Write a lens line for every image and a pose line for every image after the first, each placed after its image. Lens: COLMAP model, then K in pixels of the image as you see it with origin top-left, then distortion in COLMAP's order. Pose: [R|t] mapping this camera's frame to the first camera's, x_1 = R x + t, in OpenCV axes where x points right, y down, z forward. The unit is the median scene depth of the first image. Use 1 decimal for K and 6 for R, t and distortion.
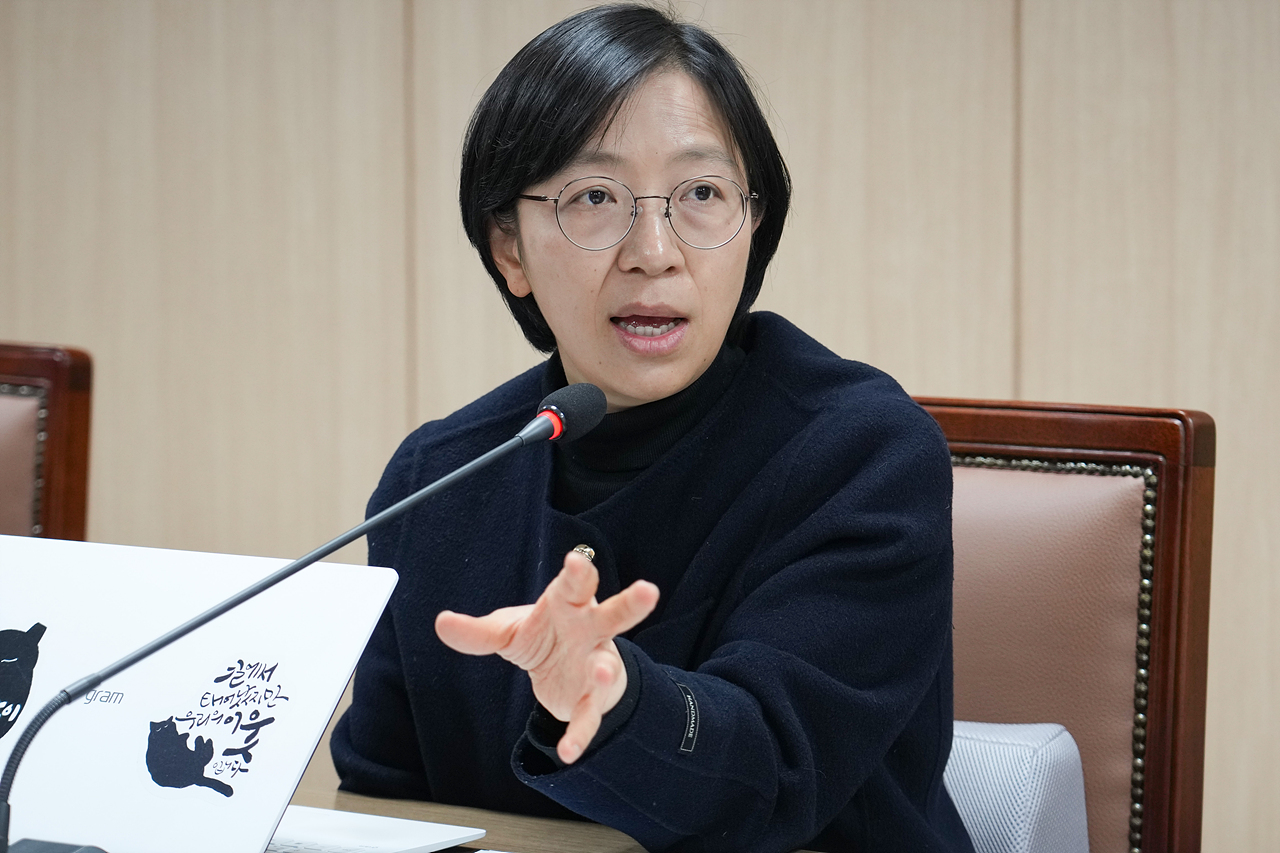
lens RADIAL K [[4285.8, 0, 640.0], [0, 4285.8, 426.5], [0, 0, 1]] dist [-0.400020, 3.998352]
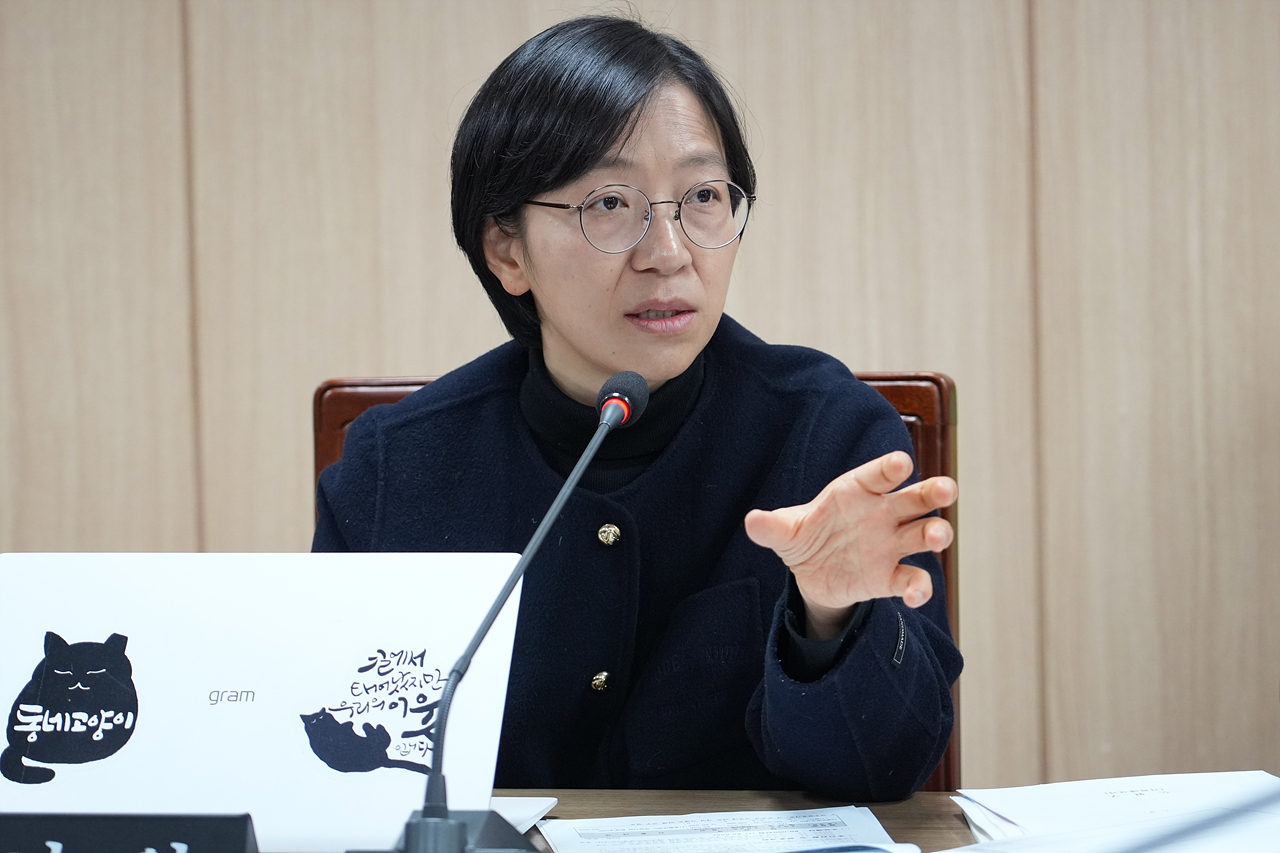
lens RADIAL K [[5670.5, 0, 640.0], [0, 5670.5, 426.5], [0, 0, 1]] dist [0.141721, -6.140662]
pose [[0.903484, -0.053047, 0.425327, -0.618815], [0.050278, 0.998578, 0.017743, -0.022284], [-0.425663, 0.005354, 0.904866, -0.302178]]
